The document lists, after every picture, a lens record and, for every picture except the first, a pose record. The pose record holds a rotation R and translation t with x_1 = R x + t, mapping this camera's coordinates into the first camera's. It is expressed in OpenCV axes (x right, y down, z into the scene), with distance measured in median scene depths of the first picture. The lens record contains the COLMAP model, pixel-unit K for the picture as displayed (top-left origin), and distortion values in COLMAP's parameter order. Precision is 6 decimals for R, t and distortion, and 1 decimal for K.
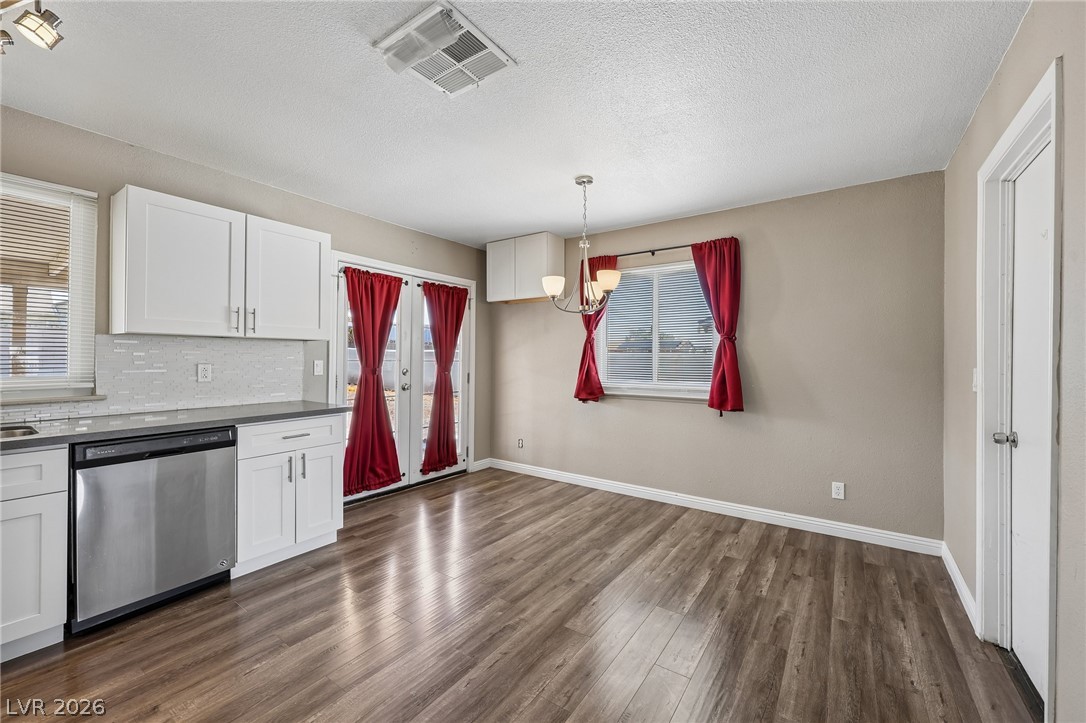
lens RADIAL K [[436.3, 0, 543.0], [0, 436.3, 361.5], [0, 0, 1]] dist [0.001553, 0.000510]
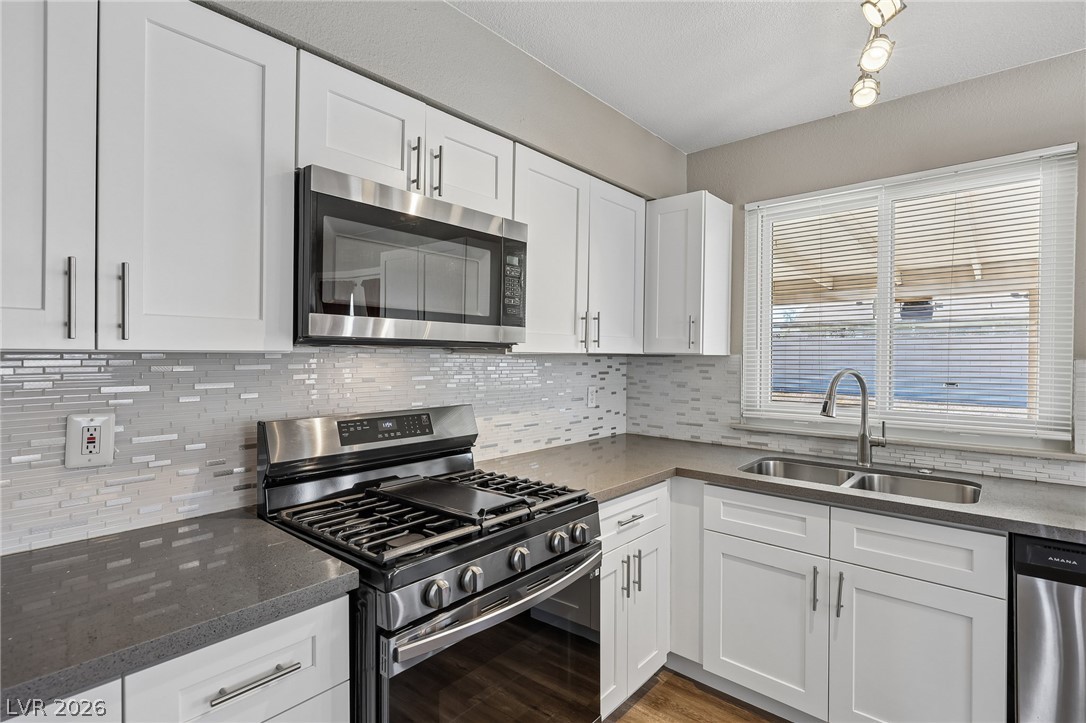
lens RADIAL K [[526.5, 0, 543.9], [0, 526.5, 357.3], [0, 0, 1]] dist [-0.003566, -0.000288]
pose [[-0.100434, -0.002546, -0.994940, -0.110792], [-0.011527, 0.999933, -0.001395, -0.037544], [0.994877, 0.011329, -0.100457, 0.196731]]
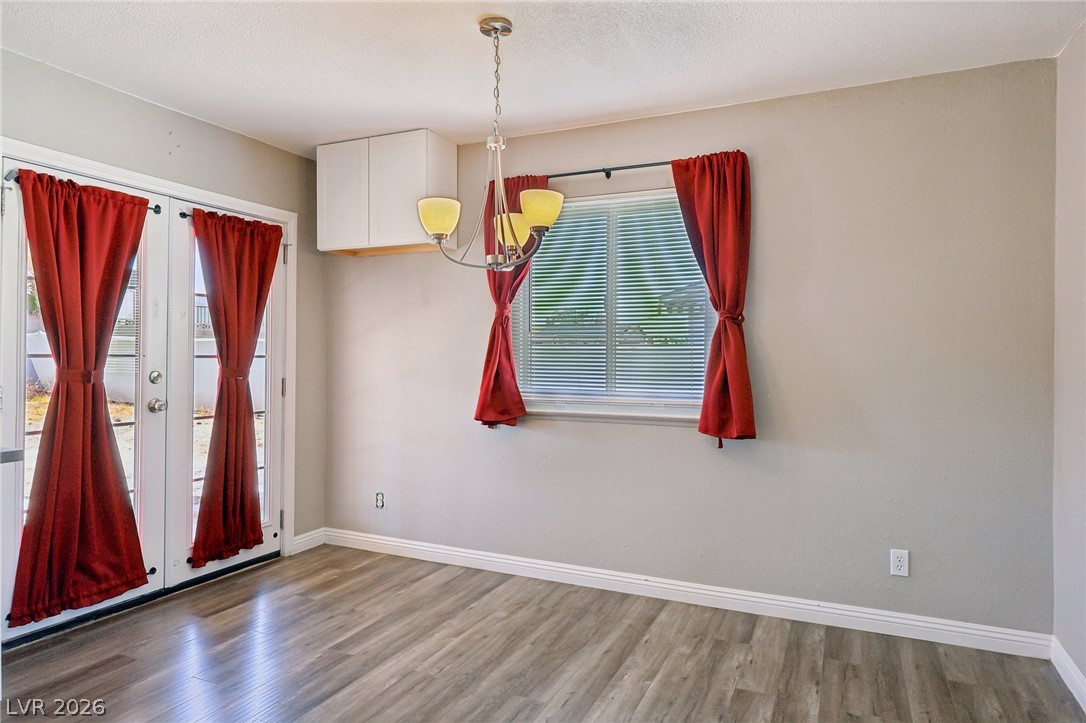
lens RADIAL K [[671.0, 0, 544.4], [0, 671.0, 358.4], [0, 0, 1]] dist [-0.000369, 0.001011]
pose [[0.982957, -0.001854, 0.183826, -0.000966], [0.001411, 0.999996, 0.002540, -0.000348], [-0.183830, -0.002237, 0.982955, 0.129697]]
